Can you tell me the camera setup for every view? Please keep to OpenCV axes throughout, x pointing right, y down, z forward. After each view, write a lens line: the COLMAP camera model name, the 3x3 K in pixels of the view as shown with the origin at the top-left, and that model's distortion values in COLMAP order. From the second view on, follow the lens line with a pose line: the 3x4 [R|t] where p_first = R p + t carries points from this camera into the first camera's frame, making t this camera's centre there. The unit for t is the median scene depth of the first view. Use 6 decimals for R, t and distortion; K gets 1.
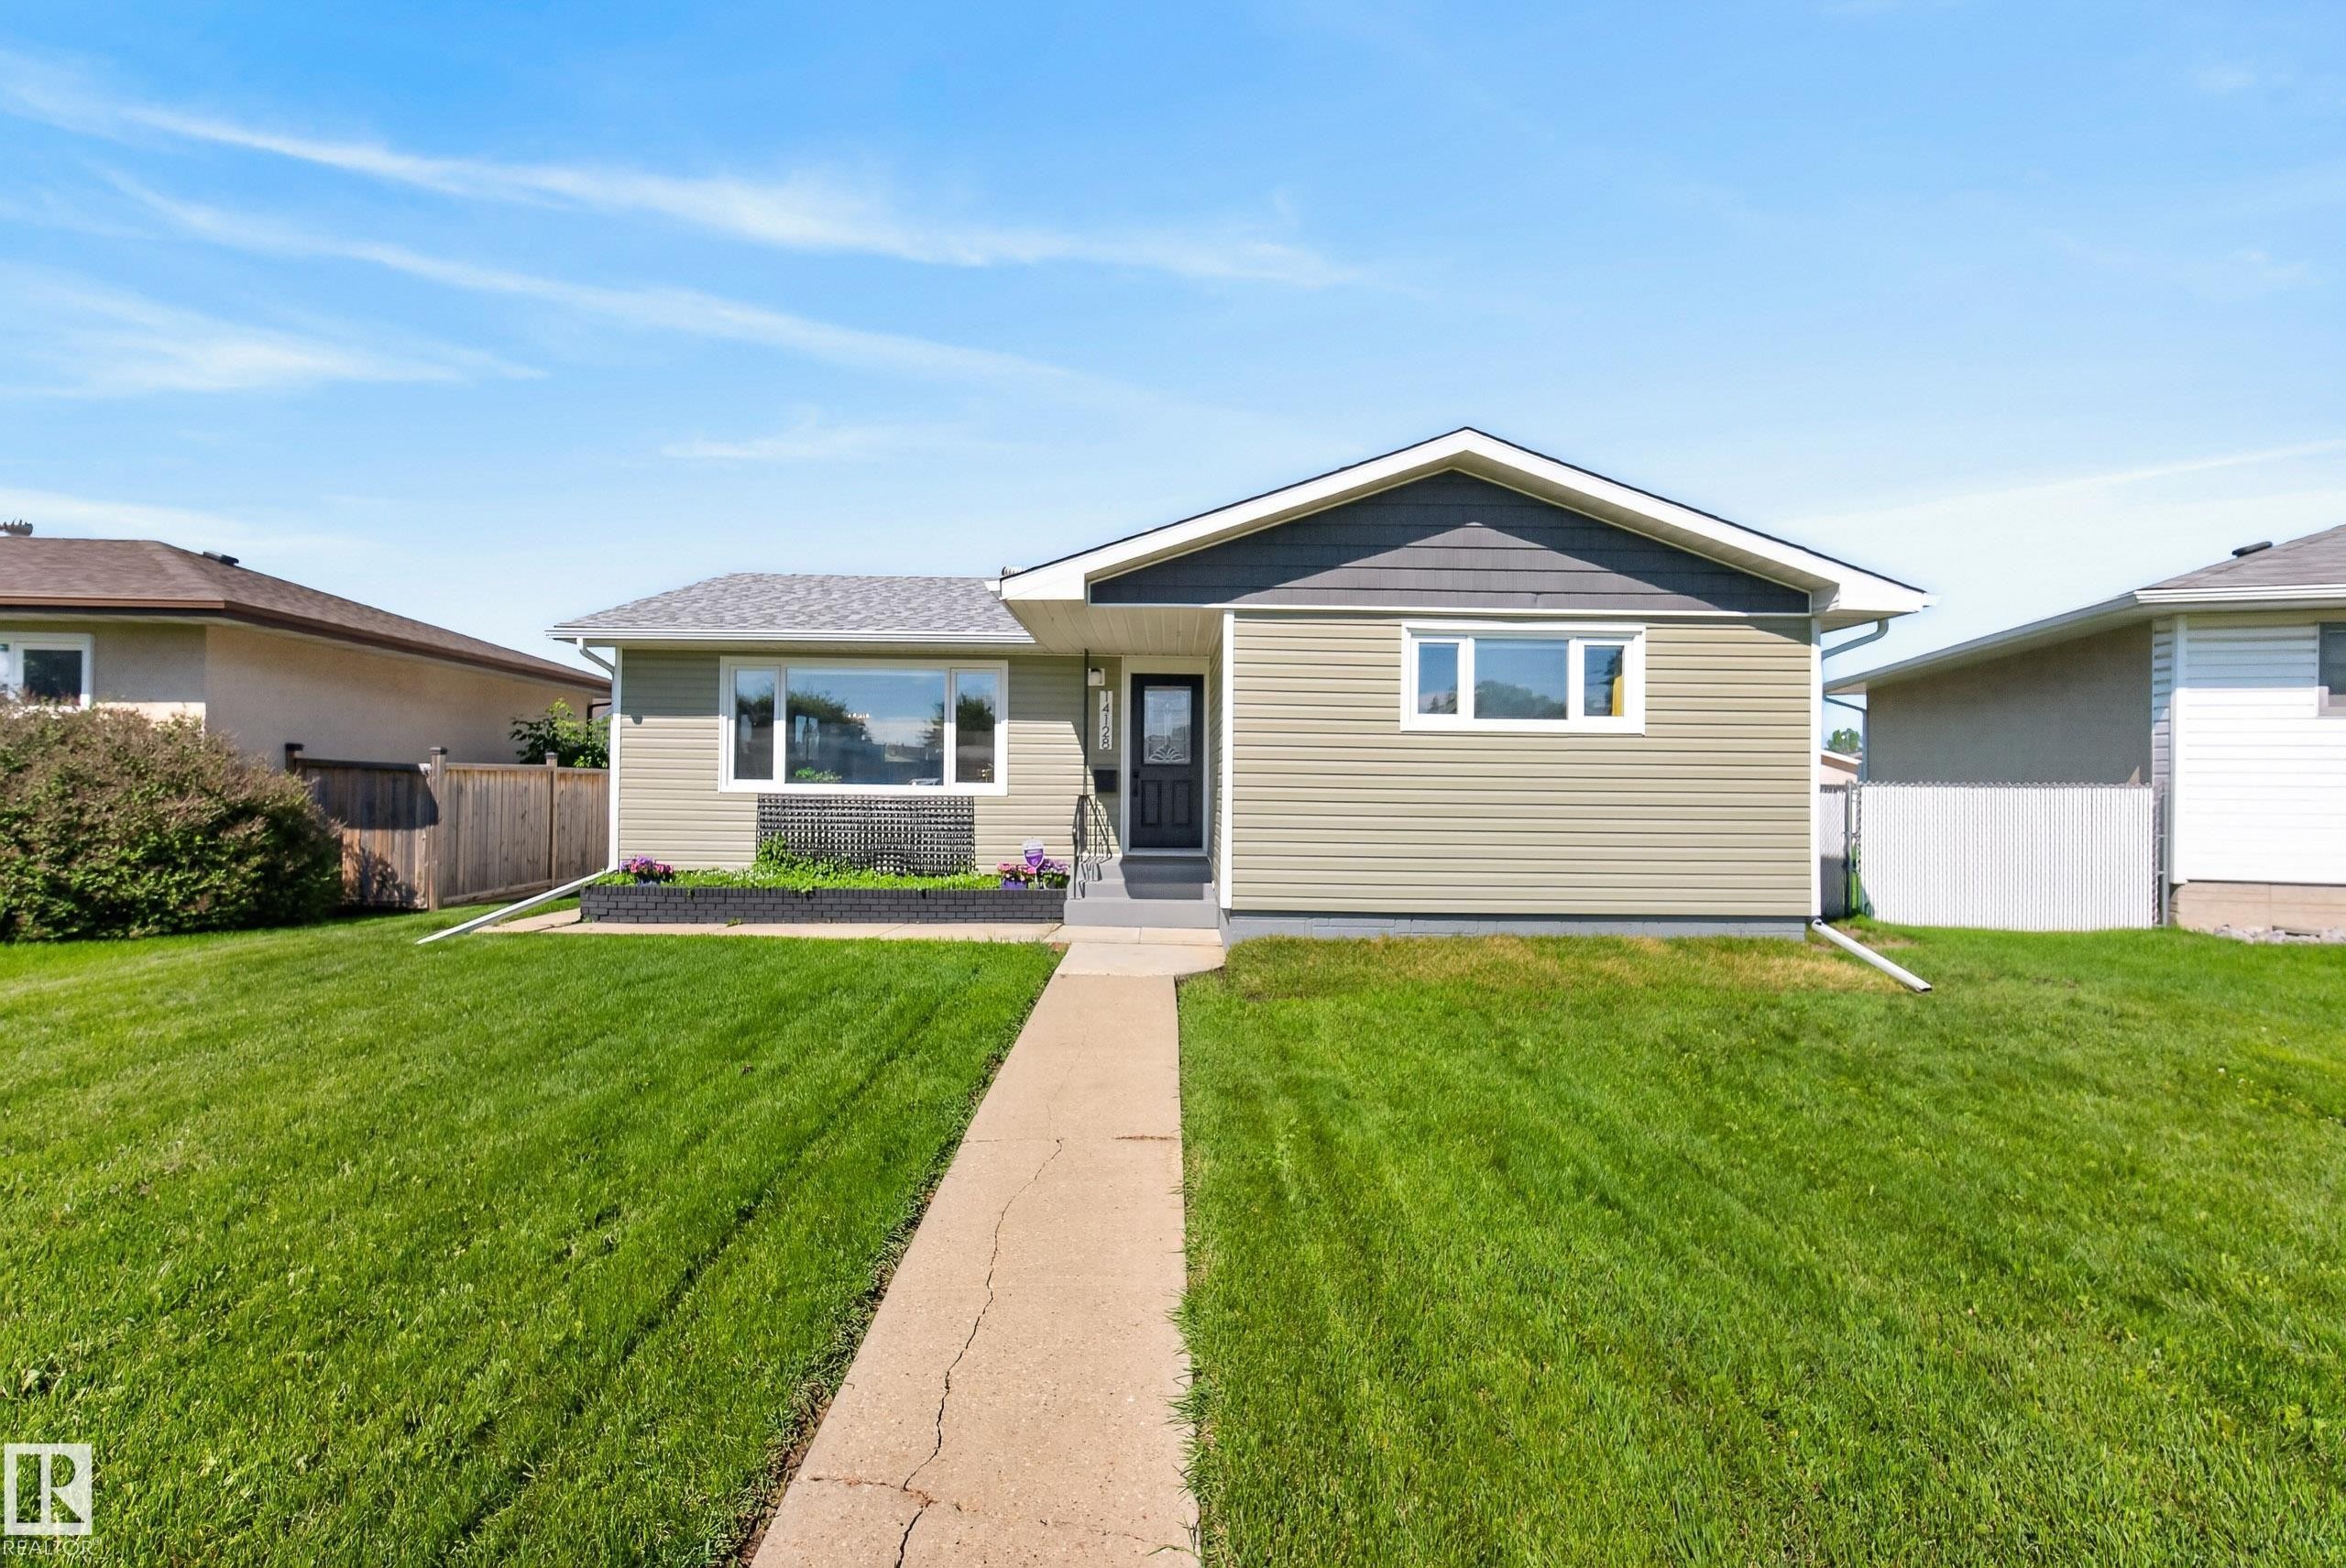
lens RADIAL K [[1022.8, 0, 1173.6], [0, 1022.8, 775.4], [0, 0, 1]] dist [-0.017468, 0.005195]
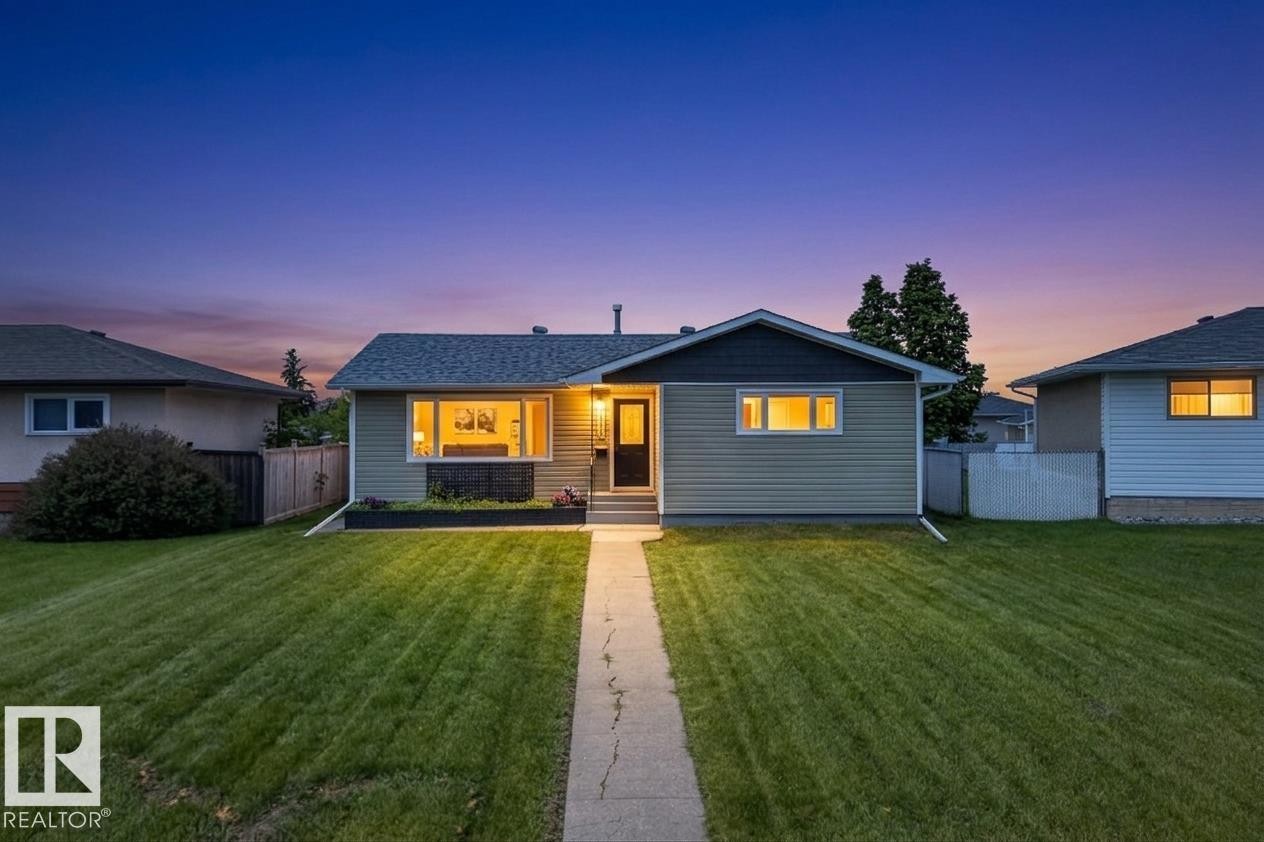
lens RADIAL K [[898.3, 0, 632.7], [0, 898.3, 413.0], [0, 0, 1]] dist [0.044576, 0.000121]
pose [[0.999727, -0.015475, 0.017515, -0.040751], [0.015481, 0.999880, -0.000205, -0.082959], [-0.017509, 0.000476, 0.999847, -0.868333]]
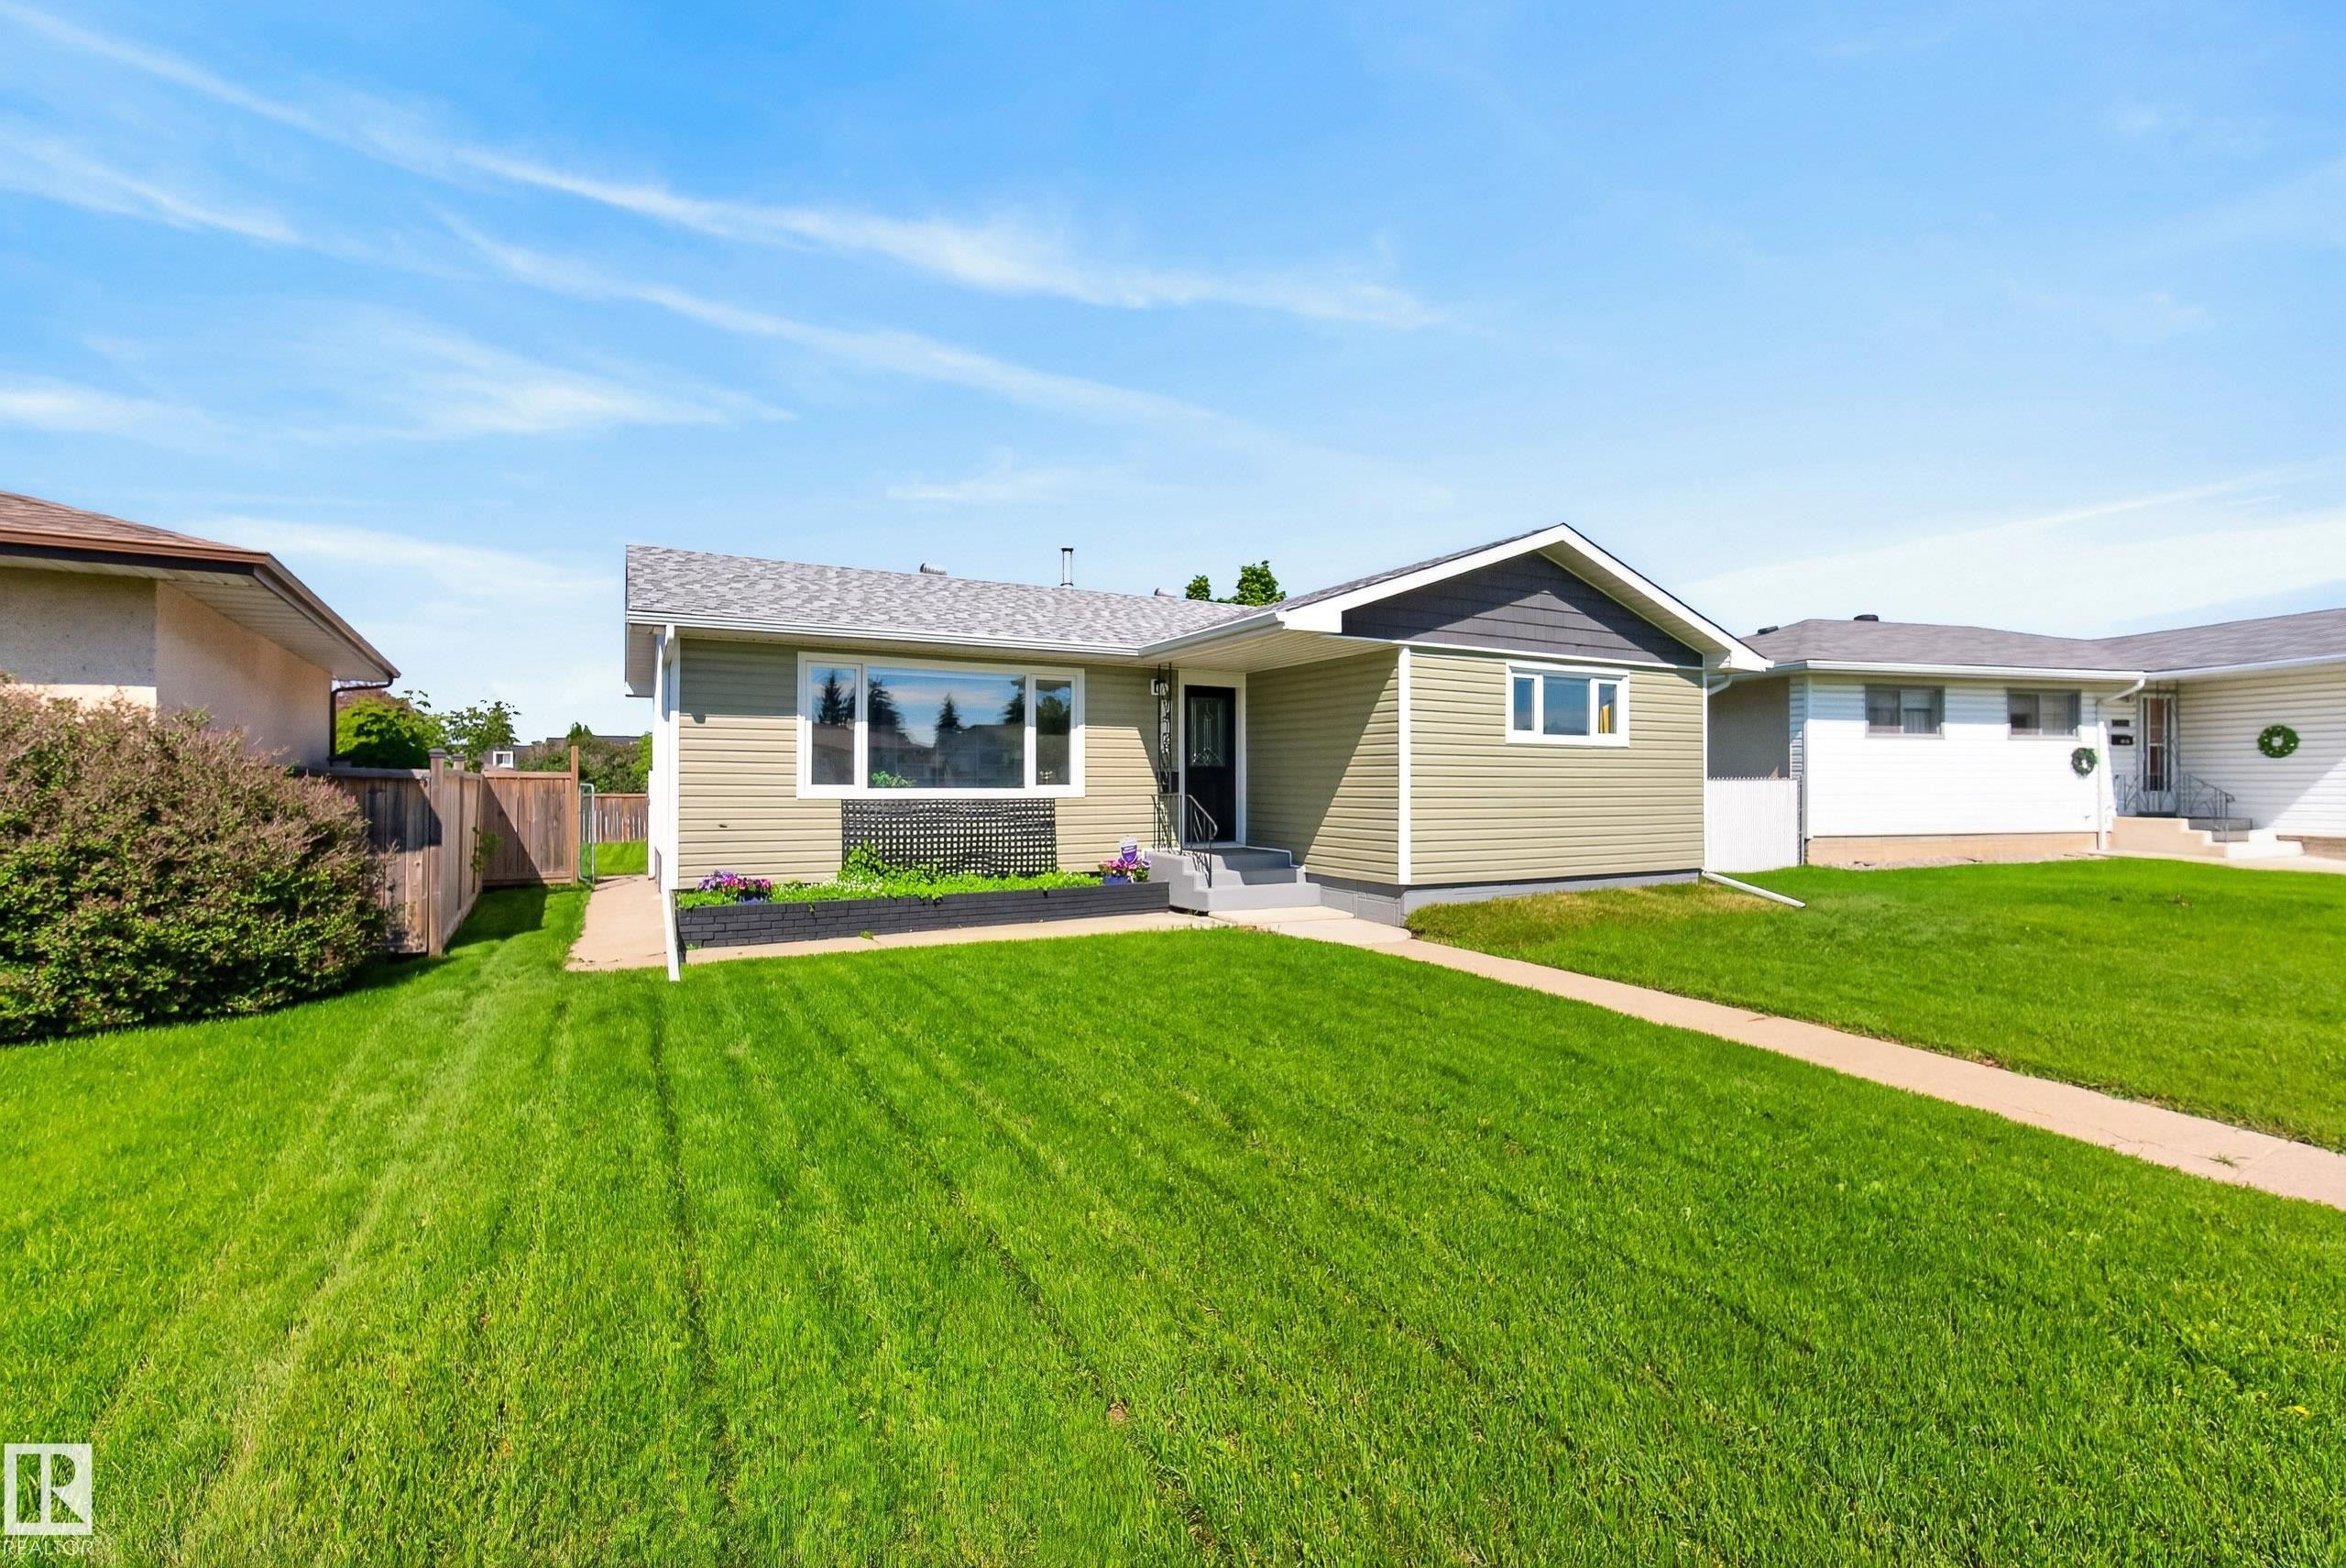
lens RADIAL K [[1022.8, 0, 1173.6], [0, 1022.8, 775.4], [0, 0, 1]] dist [-0.017468, 0.005195]
pose [[0.880407, -0.007535, 0.474160, -0.667569], [0.004820, 0.999964, 0.006942, -0.010774], [-0.474195, -0.003826, 0.880412, 0.029469]]
